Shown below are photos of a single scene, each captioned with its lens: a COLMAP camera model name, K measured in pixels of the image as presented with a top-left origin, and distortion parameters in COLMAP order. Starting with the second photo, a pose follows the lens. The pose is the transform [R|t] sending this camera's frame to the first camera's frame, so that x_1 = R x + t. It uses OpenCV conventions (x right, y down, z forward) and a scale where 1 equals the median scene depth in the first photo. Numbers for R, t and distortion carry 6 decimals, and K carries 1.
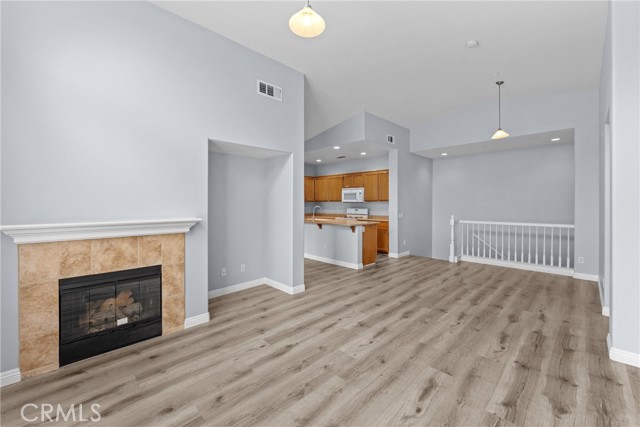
lens RADIAL K [[260.2, 0, 316.9], [0, 260.2, 205.9], [0, 0, 1]] dist [-0.001749, 0.001047]
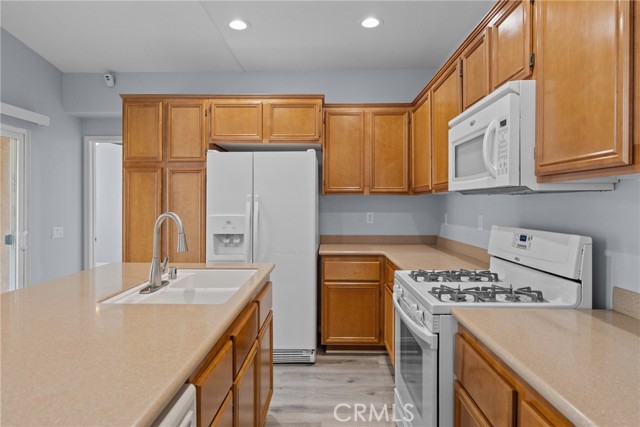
lens RADIAL K [[377.1, 0, 316.7], [0, 377.1, 202.2], [0, 0, 1]] dist [0.002557, -0.000337]
pose [[0.692068, -0.005528, -0.721811, 0.518083], [-0.006377, 0.999885, -0.013772, -0.006015], [0.721804, 0.014134, 0.691953, 1.671419]]
